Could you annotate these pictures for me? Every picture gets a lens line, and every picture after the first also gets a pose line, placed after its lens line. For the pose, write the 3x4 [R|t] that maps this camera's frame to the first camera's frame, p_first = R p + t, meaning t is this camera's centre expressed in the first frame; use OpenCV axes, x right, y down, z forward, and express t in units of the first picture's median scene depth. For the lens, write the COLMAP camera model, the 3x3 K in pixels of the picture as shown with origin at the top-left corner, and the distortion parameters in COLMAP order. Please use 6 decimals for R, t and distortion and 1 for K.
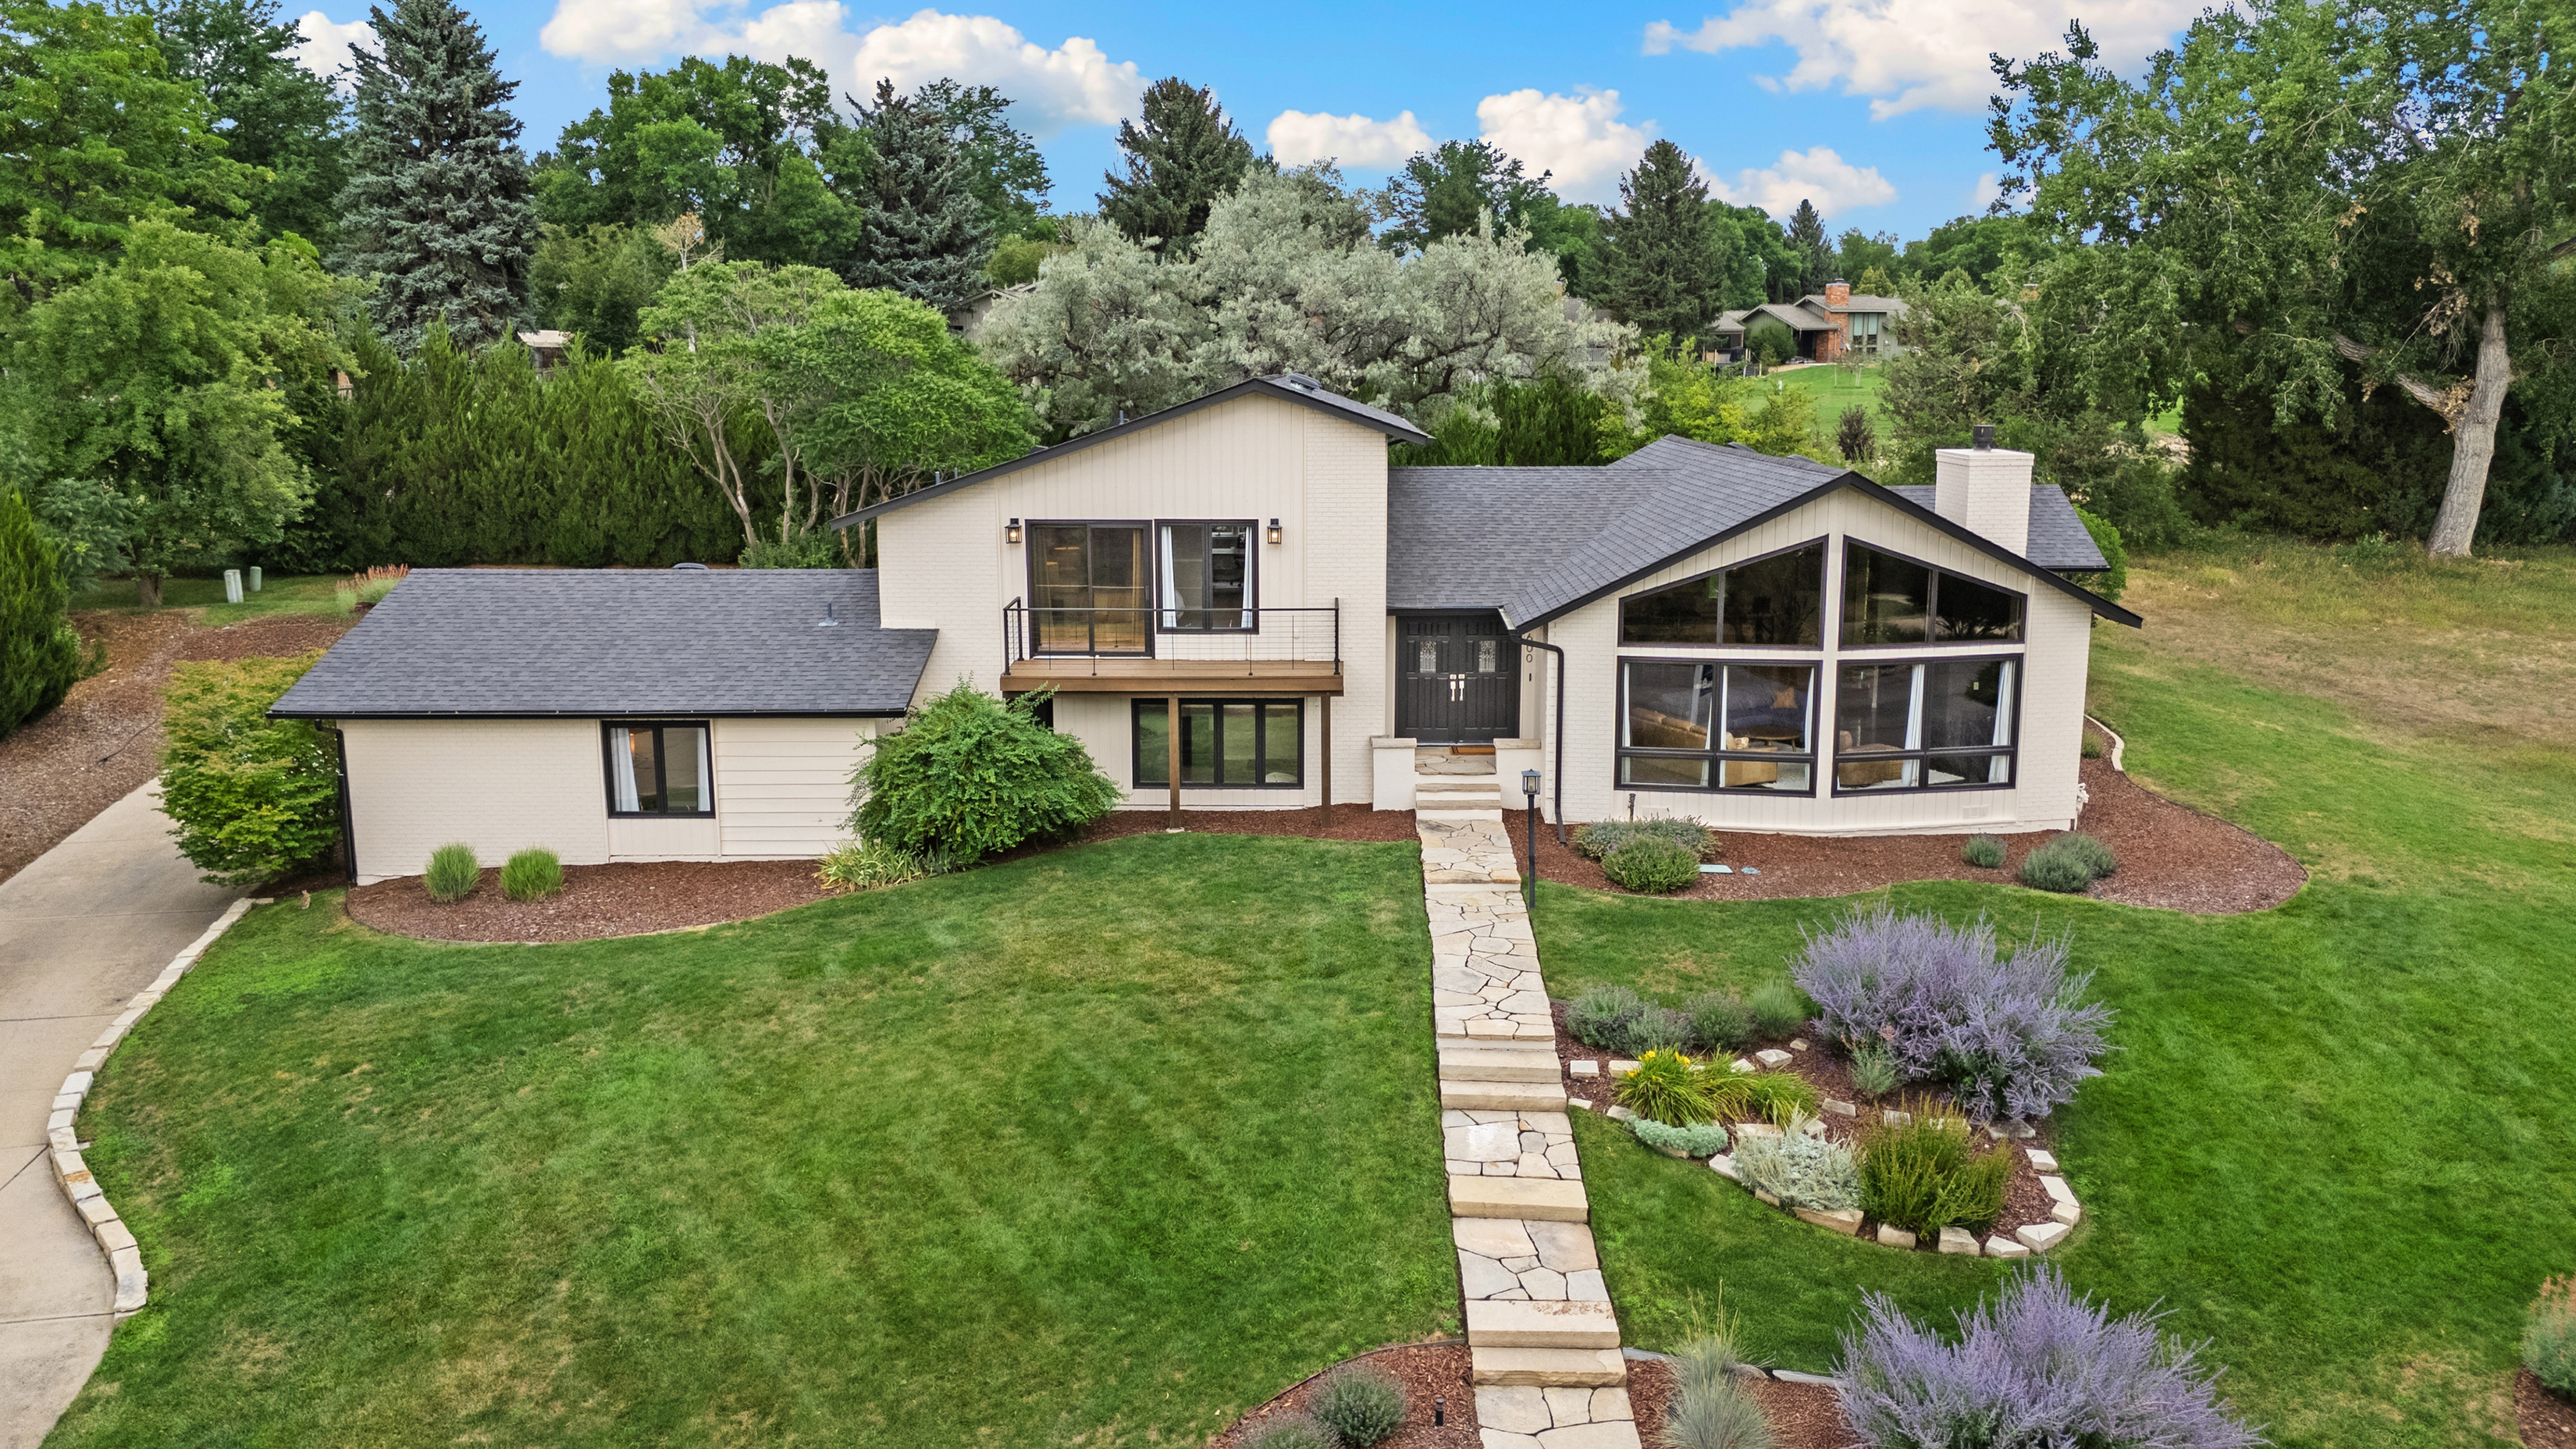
lens RADIAL K [[1901.2, 0, 1288.0], [0, 1901.2, 724.5], [0, 0, 1]] dist [0.100928, -0.116495]
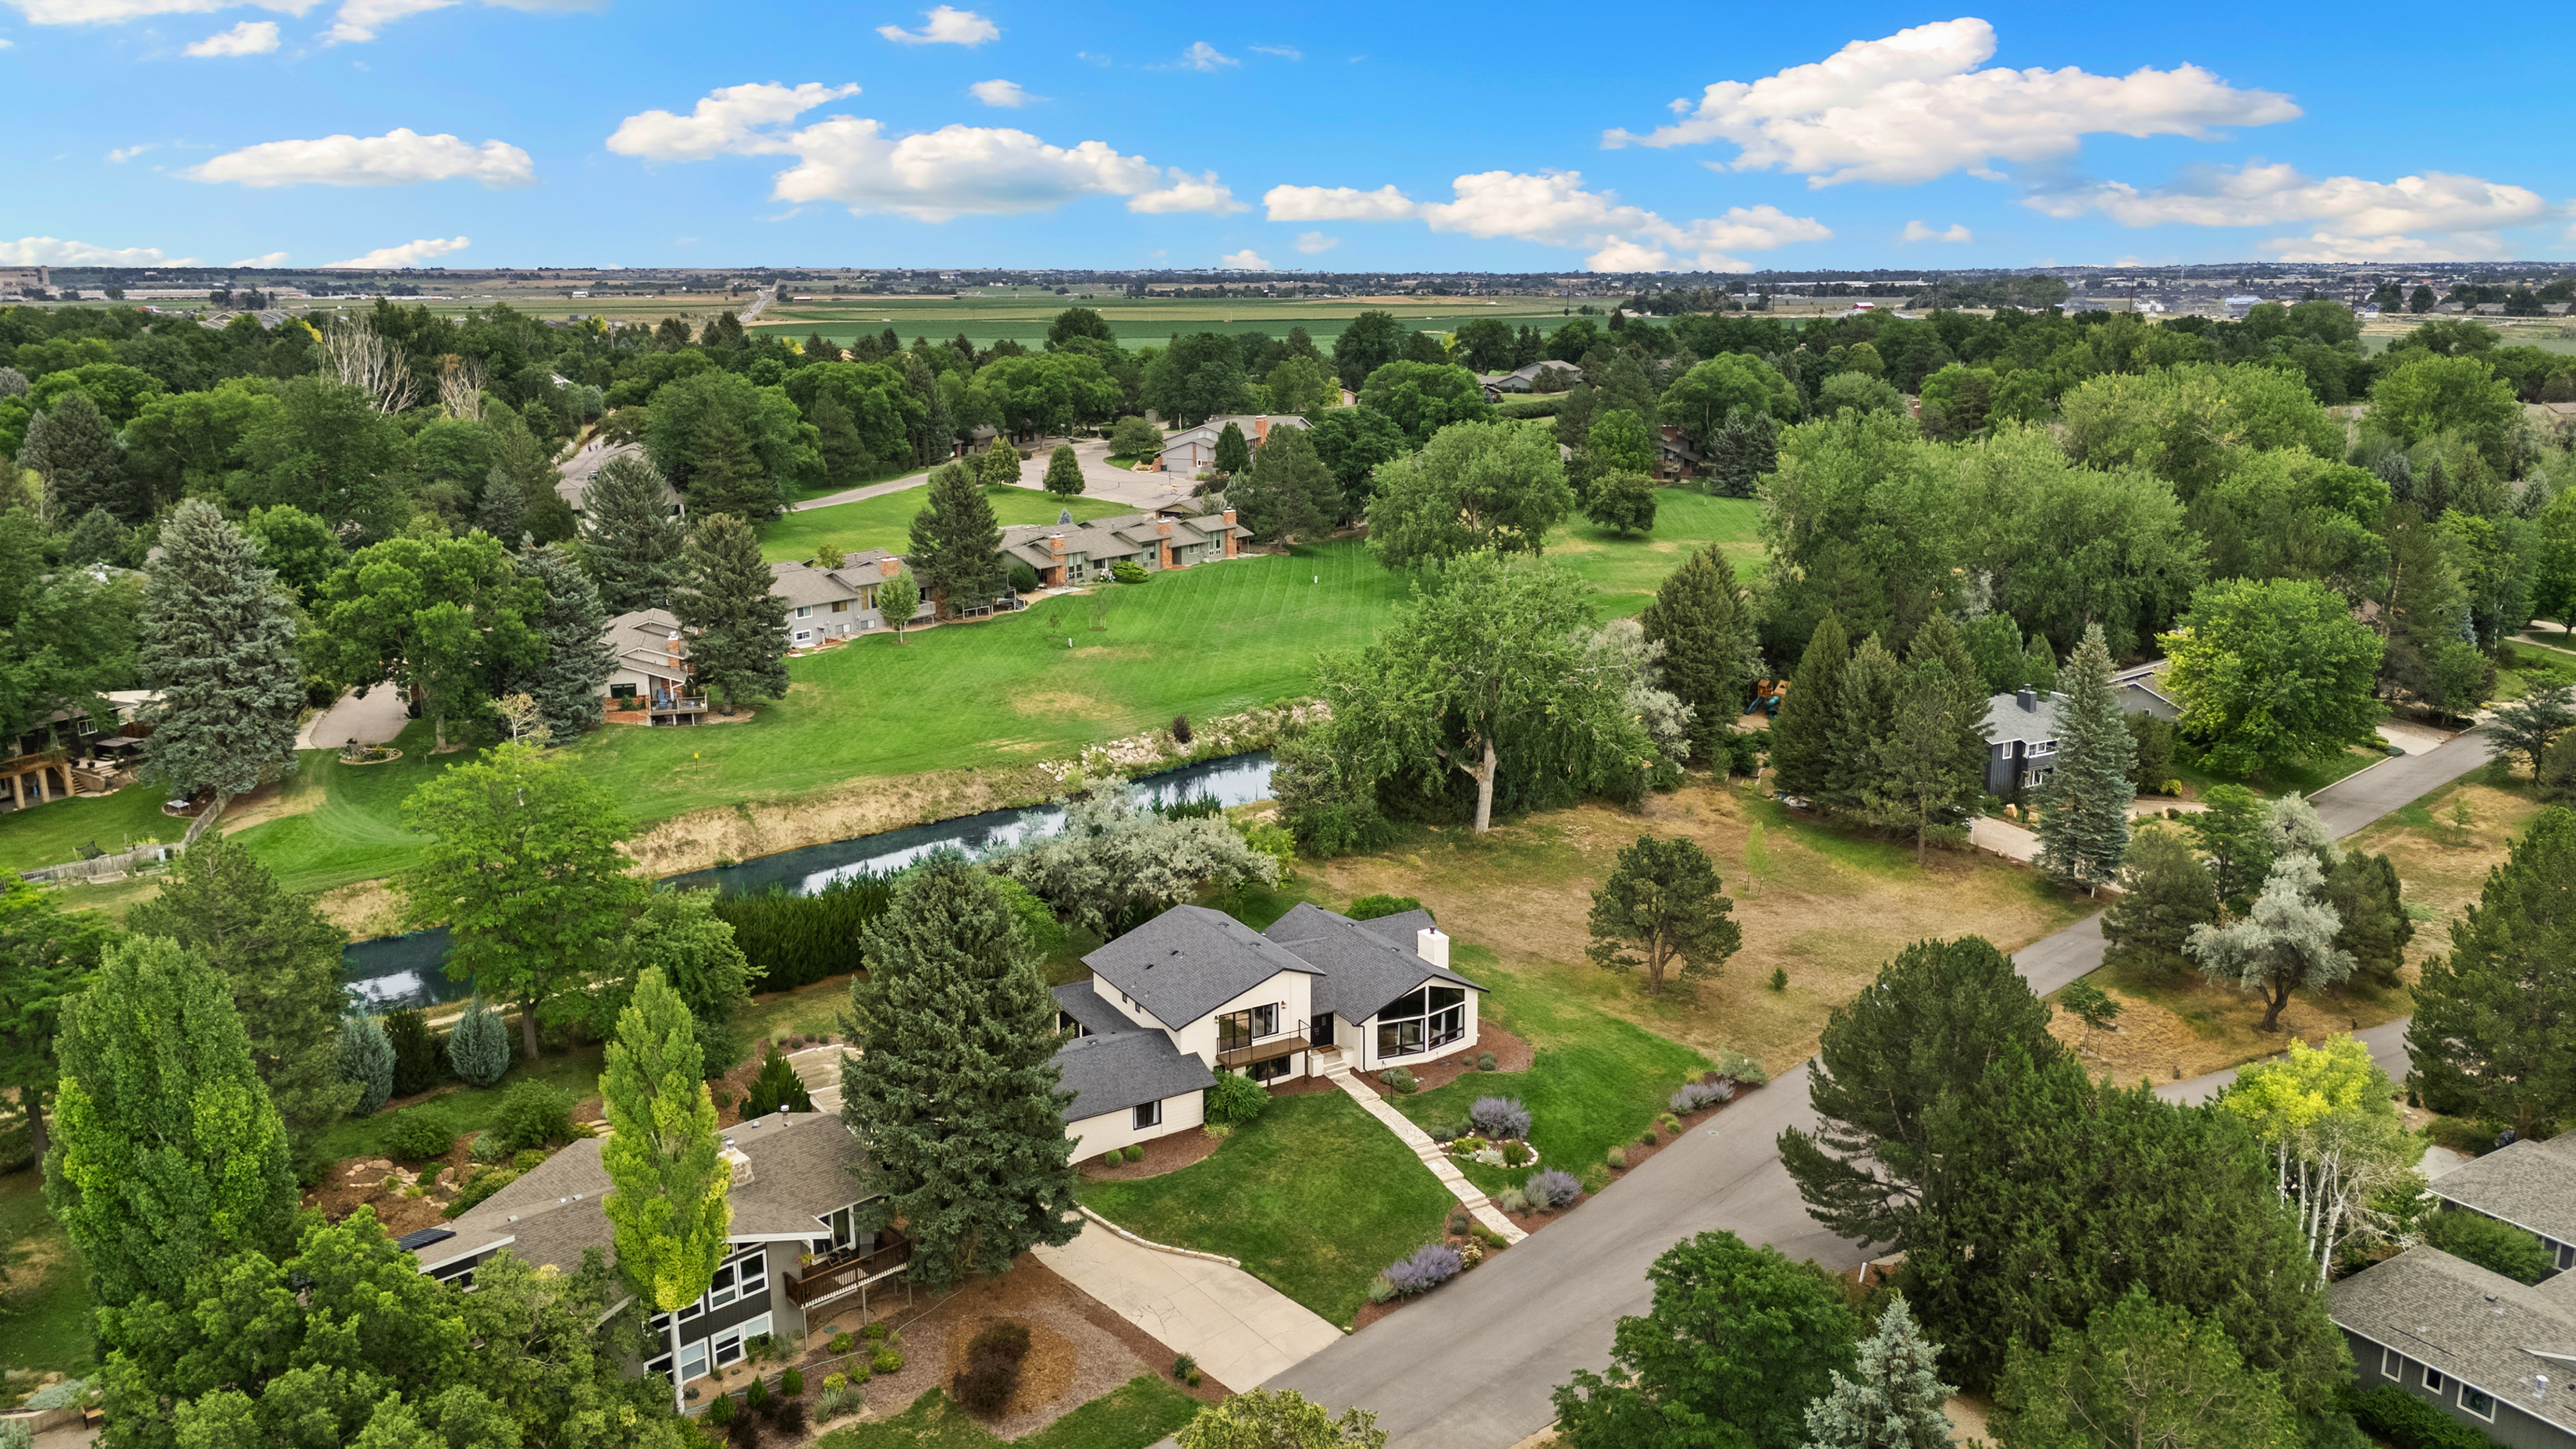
lens RADIAL K [[1901.2, 0, 1288.0], [0, 1901.2, 724.5], [0, 0, 1]] dist [0.100928, -0.116495]
pose [[0.855963, -0.120105, 0.502894, -1.684009], [0.098906, 0.992719, 0.068745, -0.845654], [-0.507489, -0.009104, 0.861610, -1.993890]]
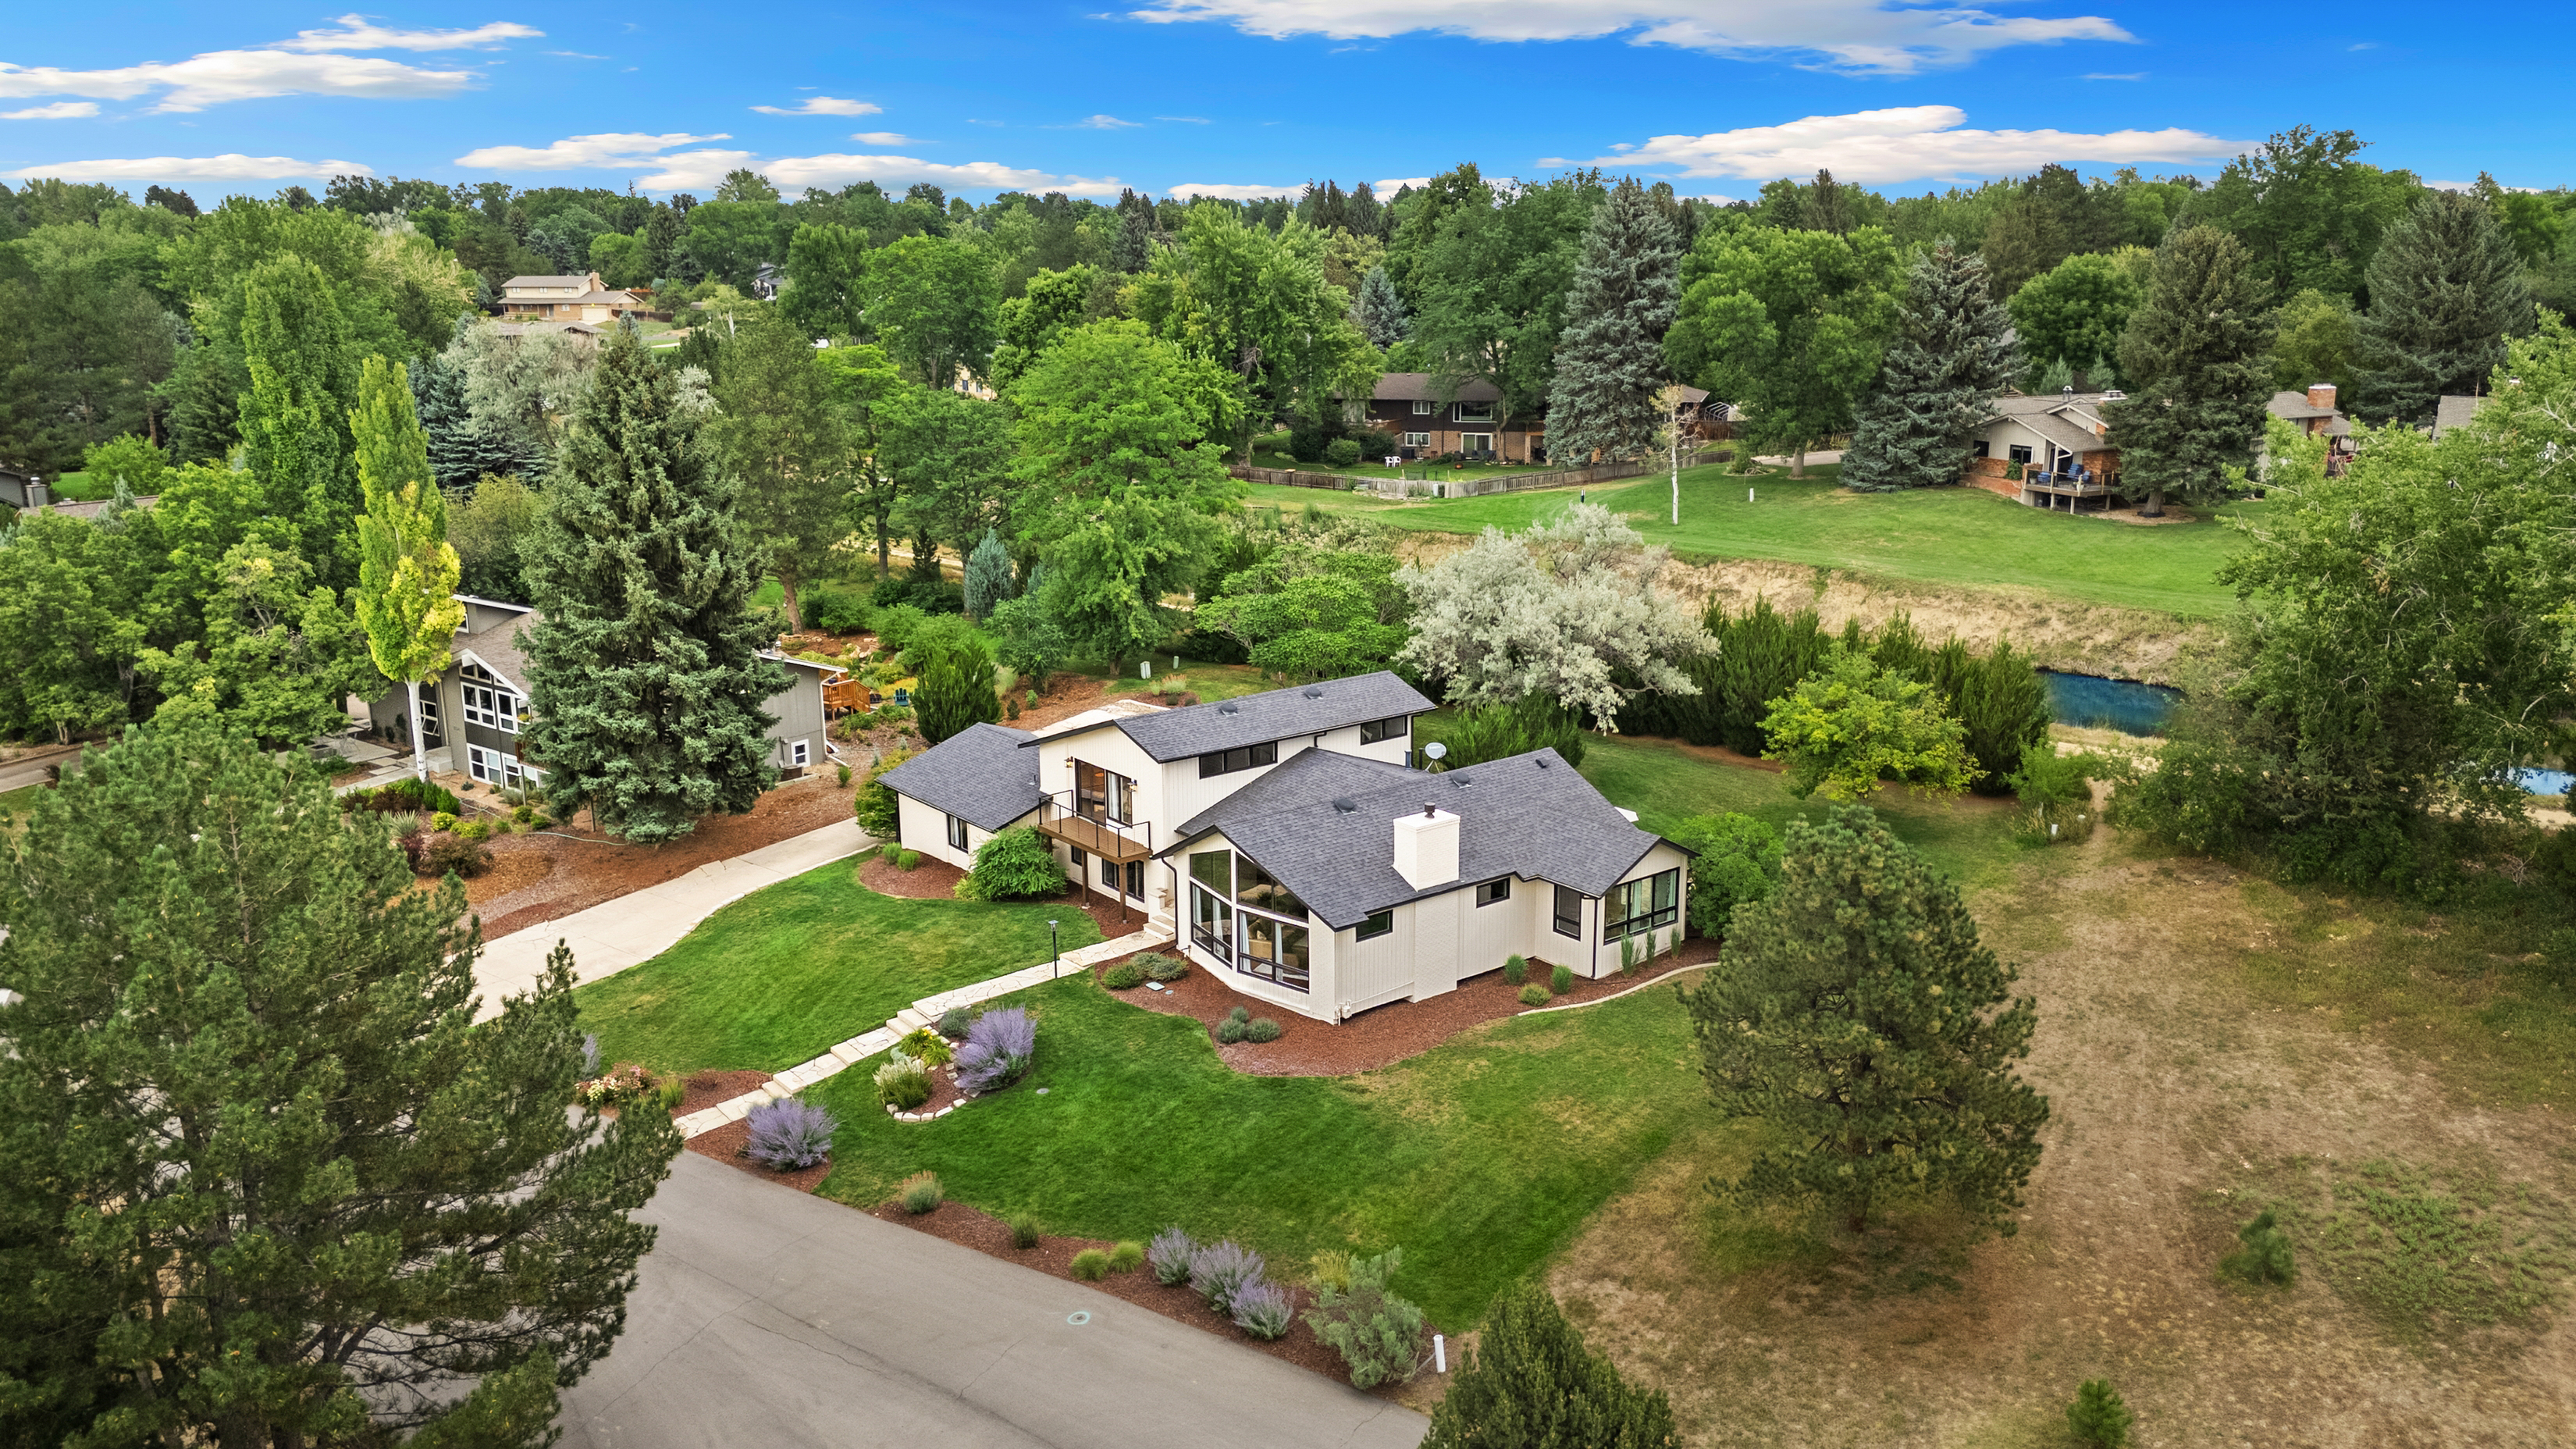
lens RADIAL K [[1901.2, 0, 1288.0], [0, 1901.2, 724.5], [0, 0, 1]] dist [0.100928, -0.116495]
pose [[0.639318, 0.186212, -0.746054, 1.723765], [-0.140527, 0.982189, 0.124729, -0.467915], [0.755992, 0.025099, 0.654099, -0.301825]]
